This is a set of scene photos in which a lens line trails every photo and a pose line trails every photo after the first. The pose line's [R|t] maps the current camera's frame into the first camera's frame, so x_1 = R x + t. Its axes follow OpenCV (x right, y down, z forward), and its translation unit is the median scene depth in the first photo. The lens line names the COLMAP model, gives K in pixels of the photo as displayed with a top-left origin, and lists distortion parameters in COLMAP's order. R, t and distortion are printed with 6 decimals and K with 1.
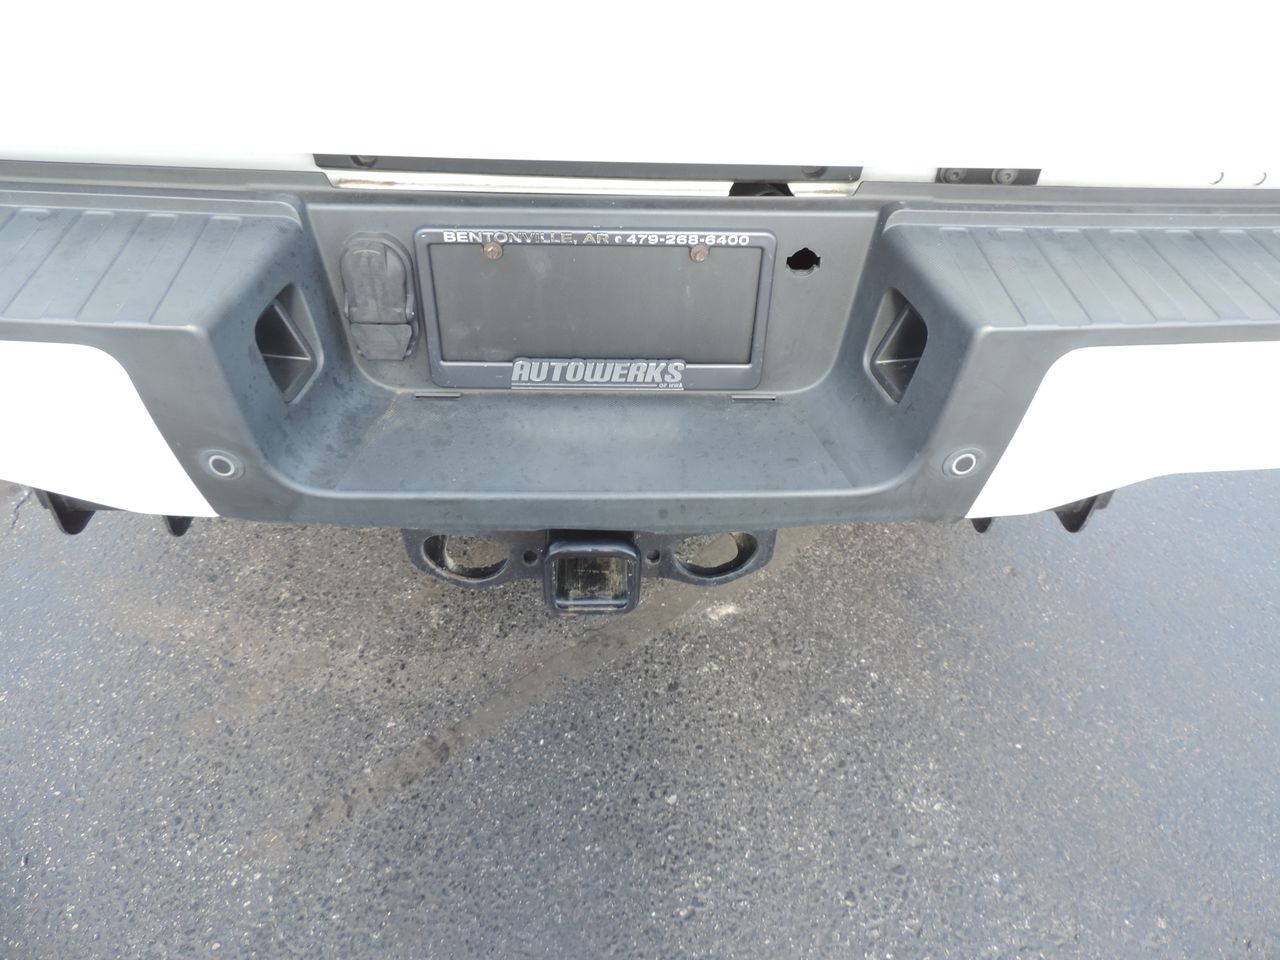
lens RADIAL K [[911.3, 0, 629.8], [0, 911.3, 451.0], [0, 0, 1]] dist [-0.006233, -0.006995]
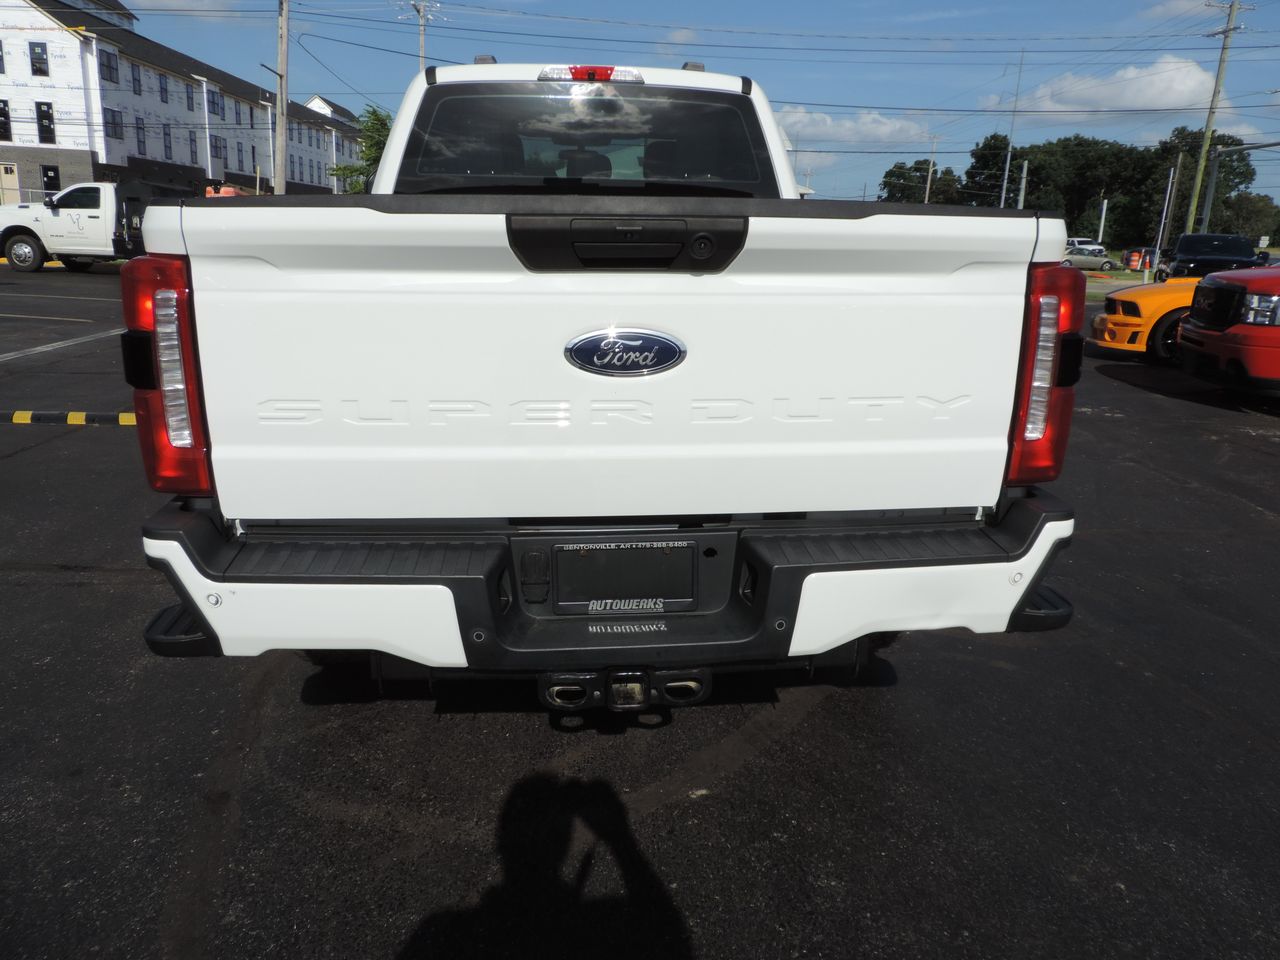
lens RADIAL K [[911.3, 0, 630.3], [0, 911.3, 480.6], [0, 0, 1]] dist [-0.006233, -0.006995]
pose [[0.998657, -0.039925, 0.033019, -0.058330], [0.049609, 0.920635, -0.387259, 0.338785], [-0.014937, 0.388377, 0.921380, -0.813338]]
